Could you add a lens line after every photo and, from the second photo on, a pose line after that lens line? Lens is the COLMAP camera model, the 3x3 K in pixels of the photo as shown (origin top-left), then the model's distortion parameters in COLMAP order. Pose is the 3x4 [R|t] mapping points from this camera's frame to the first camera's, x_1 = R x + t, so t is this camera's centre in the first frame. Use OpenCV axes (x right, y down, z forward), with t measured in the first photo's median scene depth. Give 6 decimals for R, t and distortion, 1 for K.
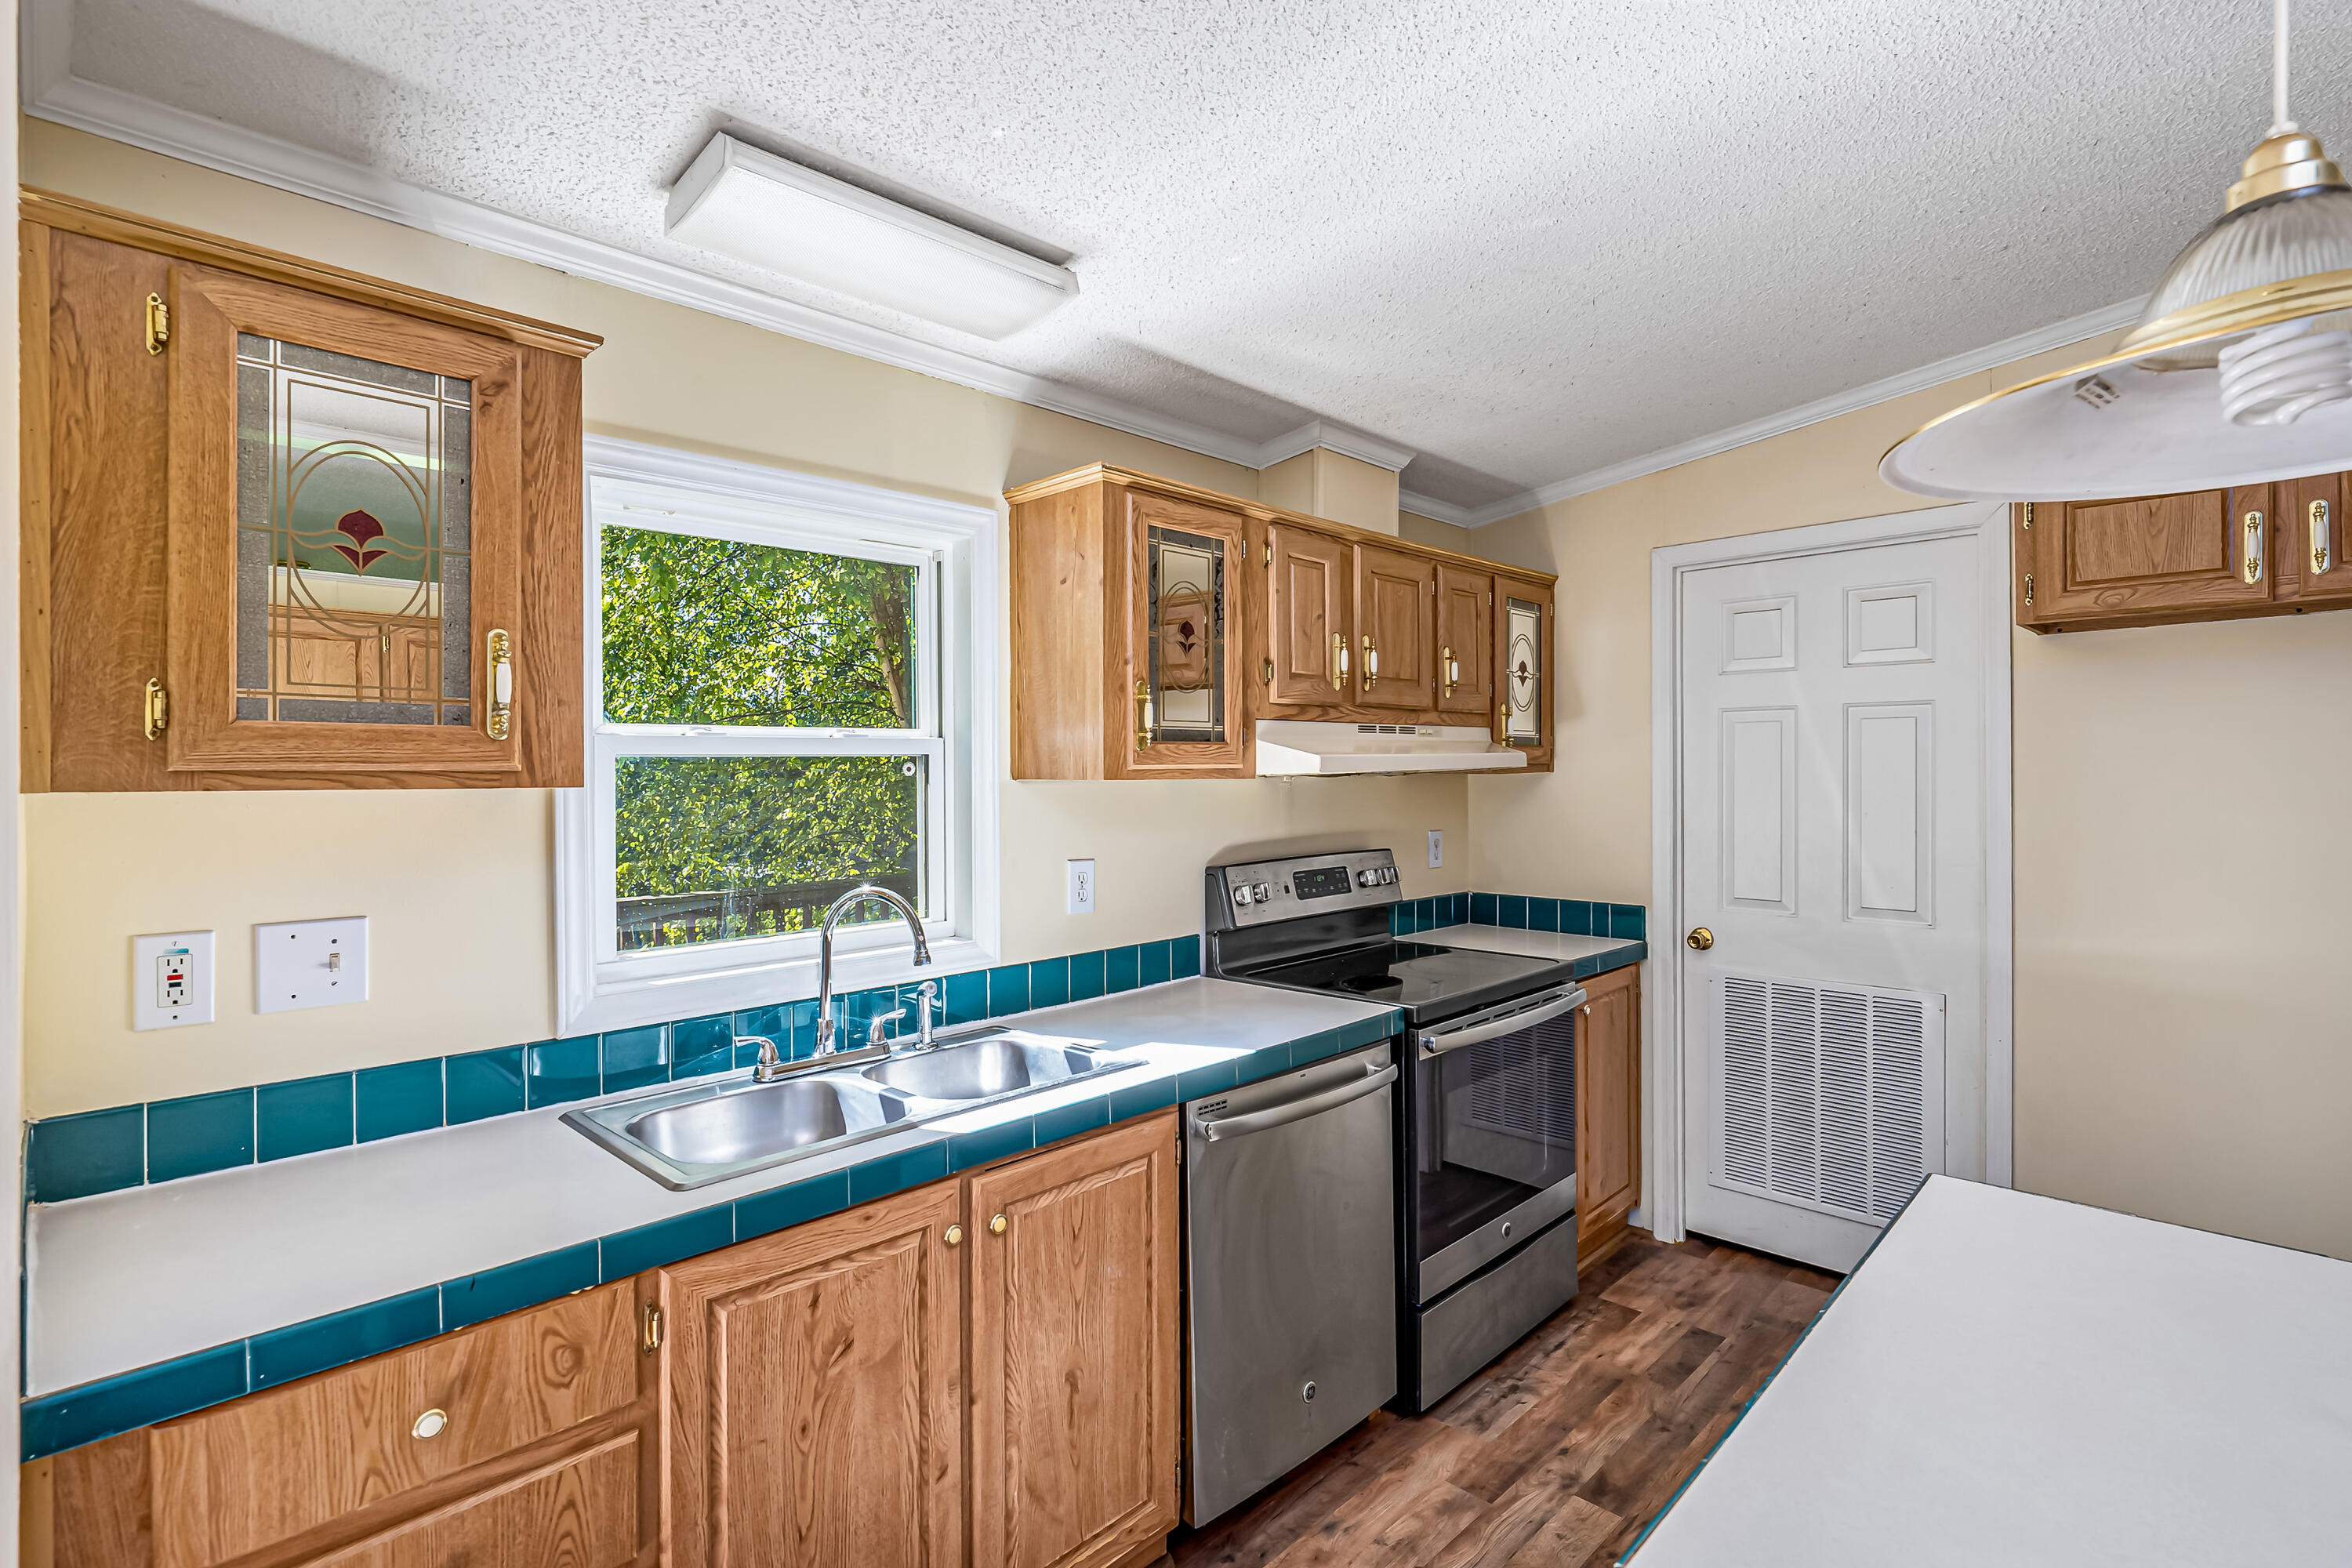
lens RADIAL K [[1092.0, 0, 1221.2], [0, 1092.0, 775.5], [0, 0, 1]] dist [0.000266, -0.000791]
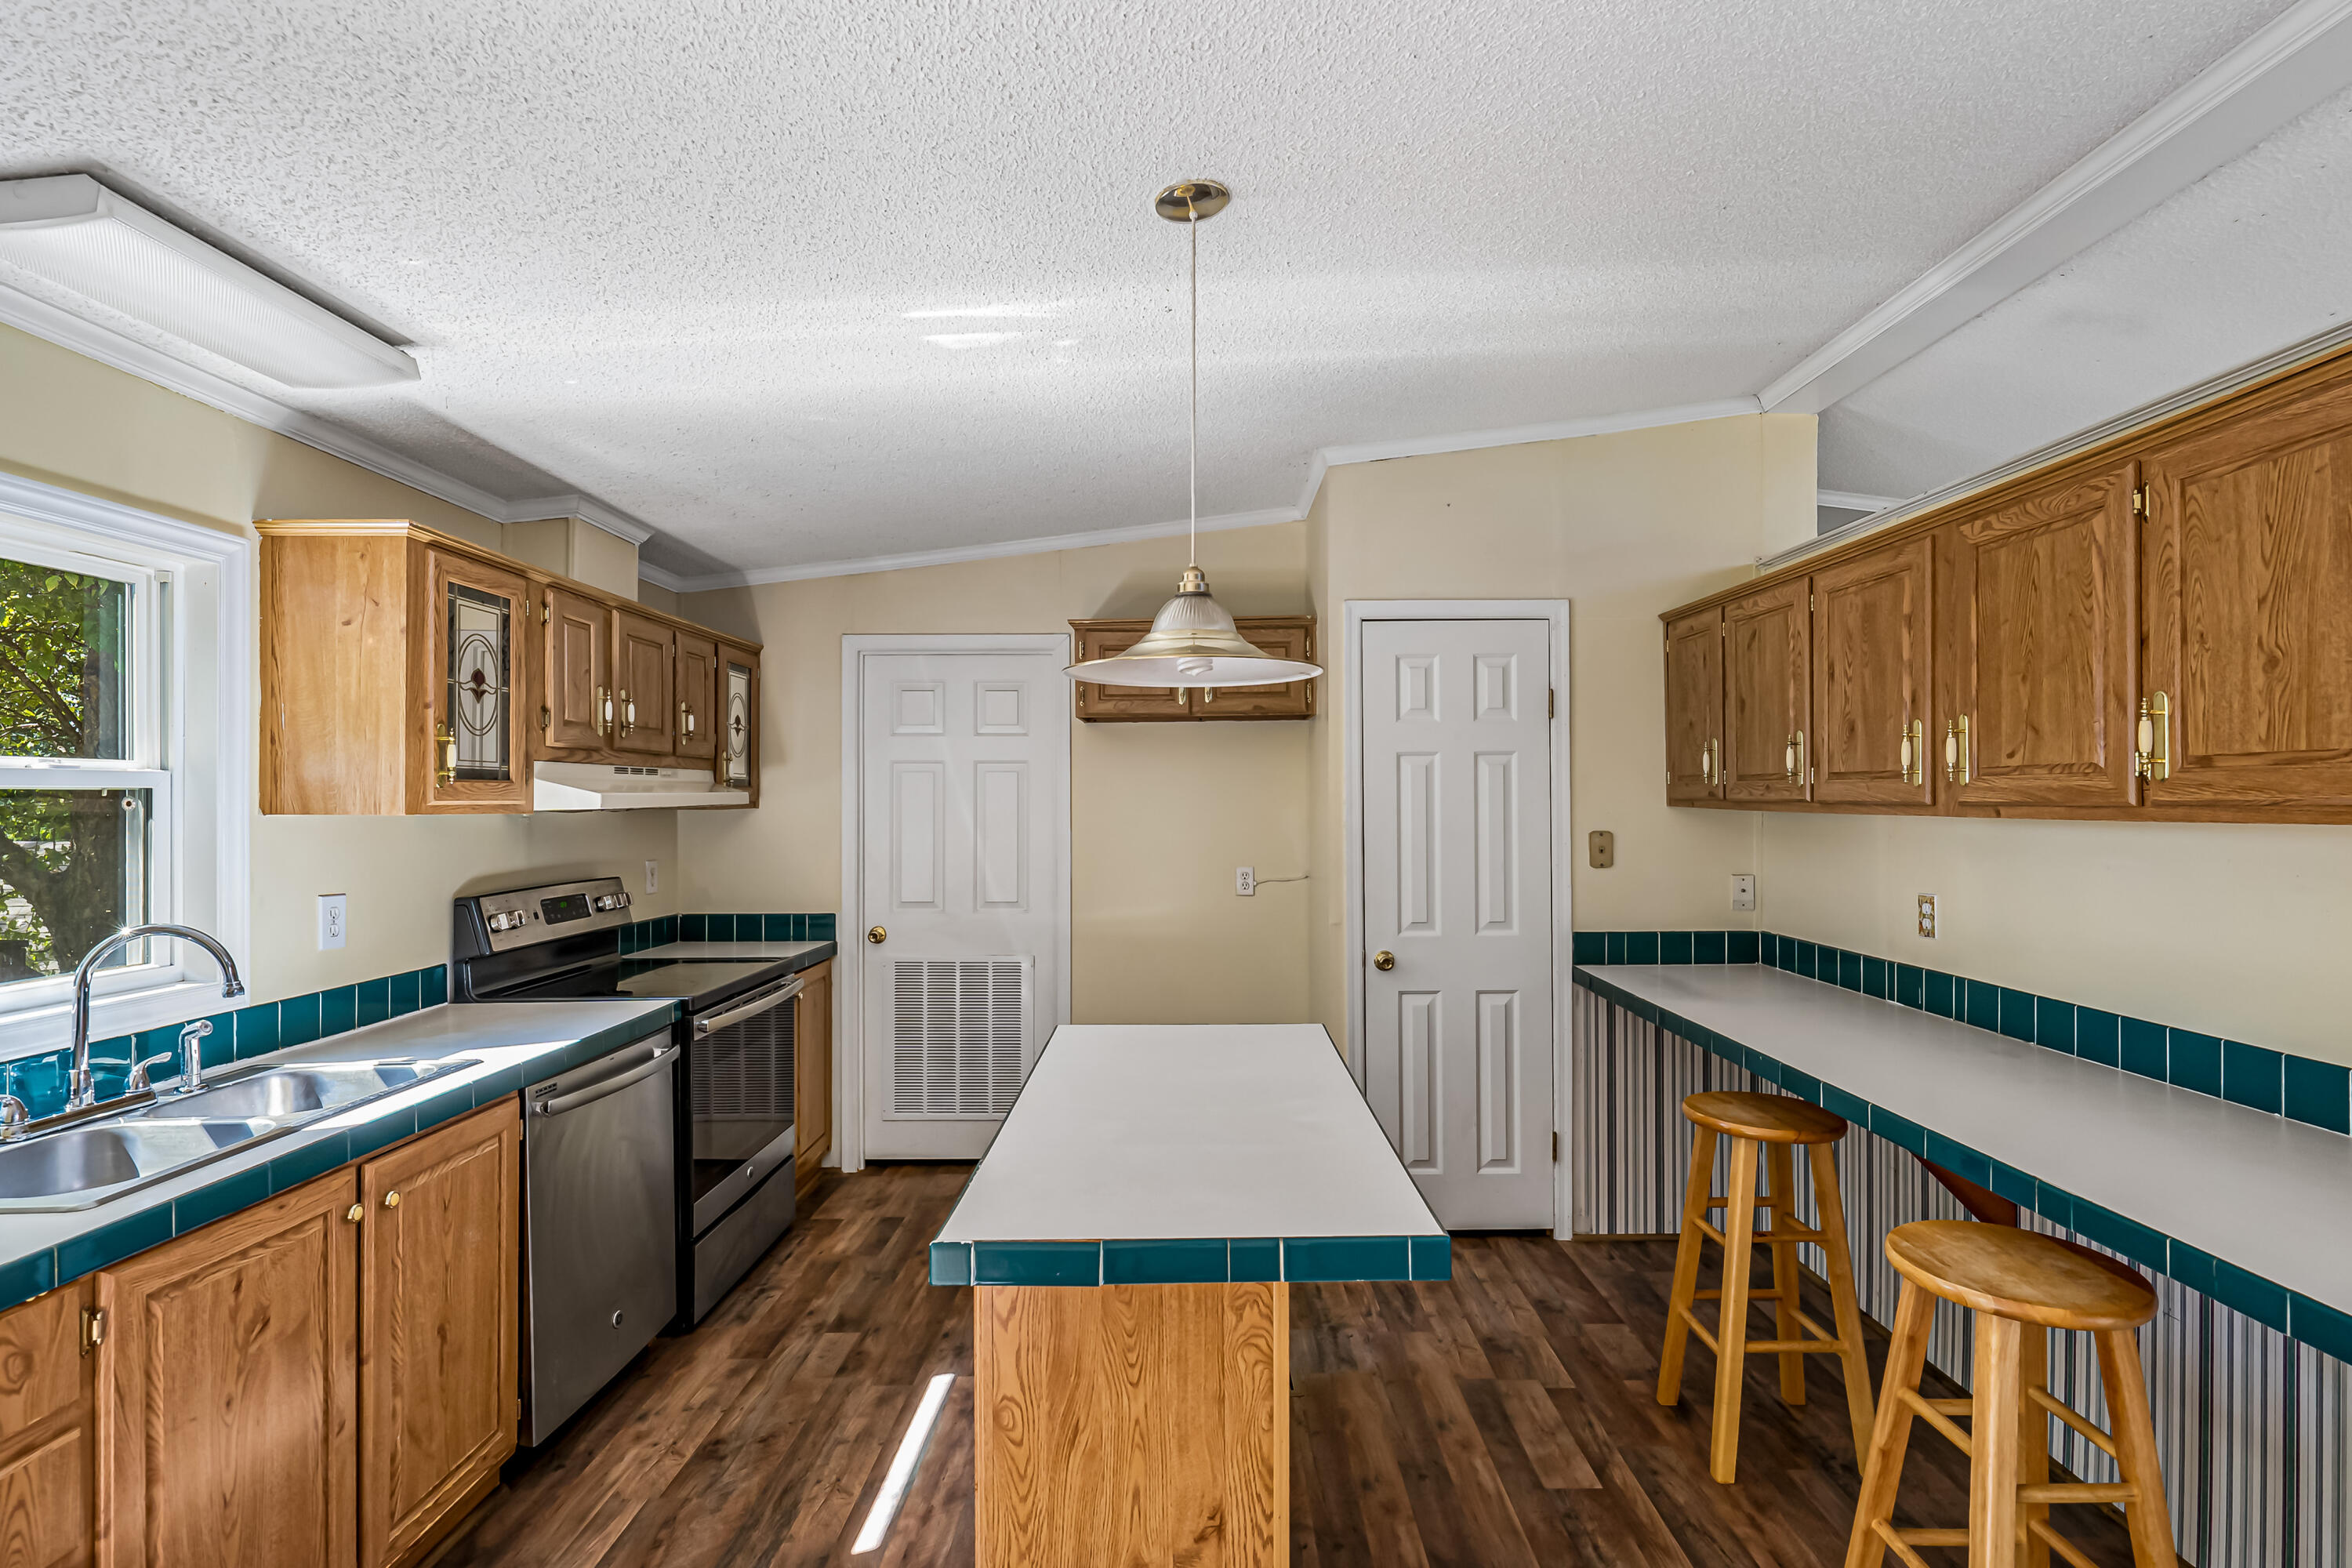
lens RADIAL K [[1092.0, 0, 1221.2], [0, 1092.0, 775.5], [0, 0, 1]] dist [0.000266, -0.000791]
pose [[0.700437, 0.022866, 0.713348, -0.290627], [0.001023, 0.999453, -0.033042, 0.001658], [-0.713714, 0.023874, 0.700030, -0.302587]]
